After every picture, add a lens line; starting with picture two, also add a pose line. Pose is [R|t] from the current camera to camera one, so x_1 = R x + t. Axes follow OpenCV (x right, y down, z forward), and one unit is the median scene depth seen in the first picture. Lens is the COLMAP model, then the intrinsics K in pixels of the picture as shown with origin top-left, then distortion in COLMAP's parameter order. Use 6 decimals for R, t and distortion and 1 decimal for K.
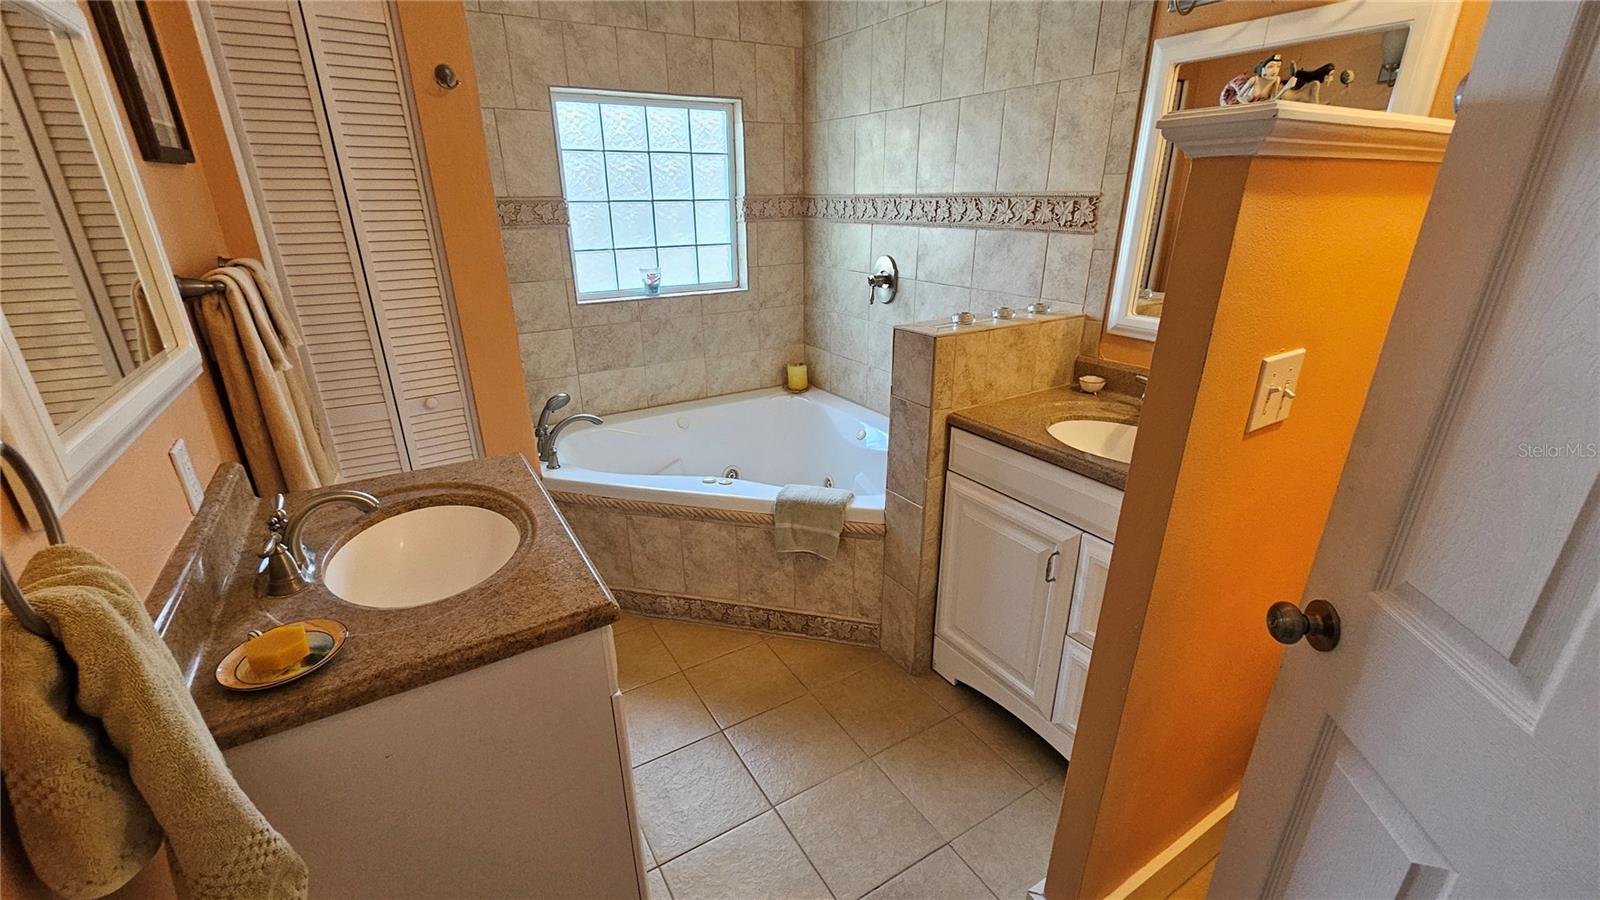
lens RADIAL K [[654.3, 0, 795.8], [0, 654.3, 452.3], [0, 0, 1]] dist [-0.003632, -0.000631]
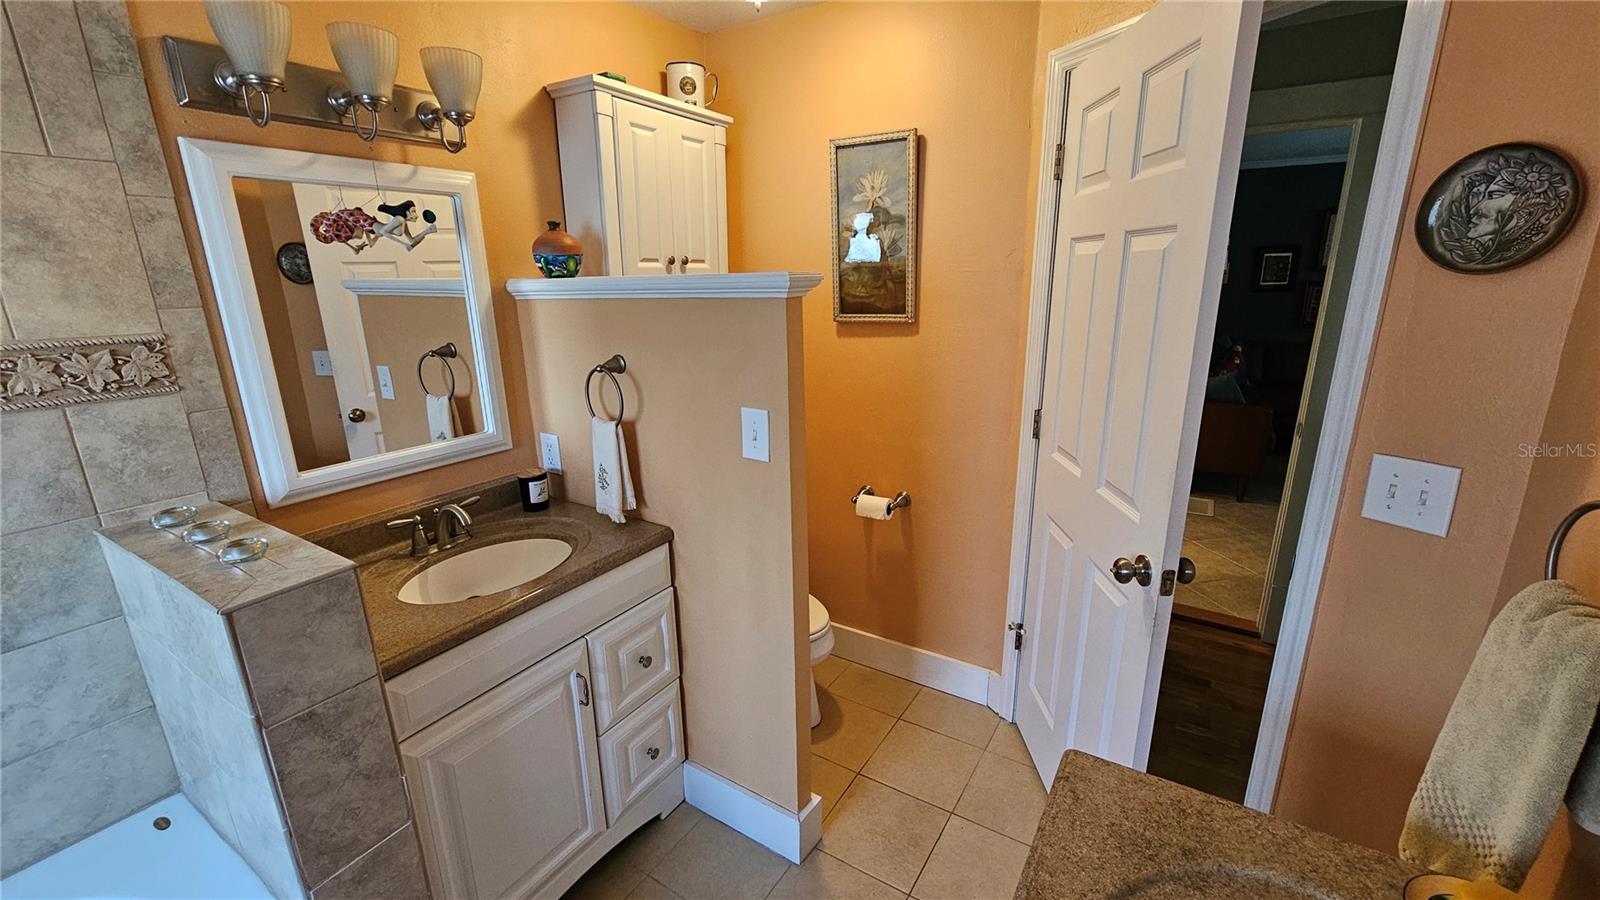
lens RADIAL K [[654.3, 0, 801.2], [0, 654.3, 453.8], [0, 0, 1]] dist [-0.003632, -0.000631]
pose [[-0.448241, -0.219342, 0.866585, -0.435025], [0.346391, 0.851068, 0.394585, -0.330824], [-0.824071, 0.477046, -0.305506, 0.724942]]
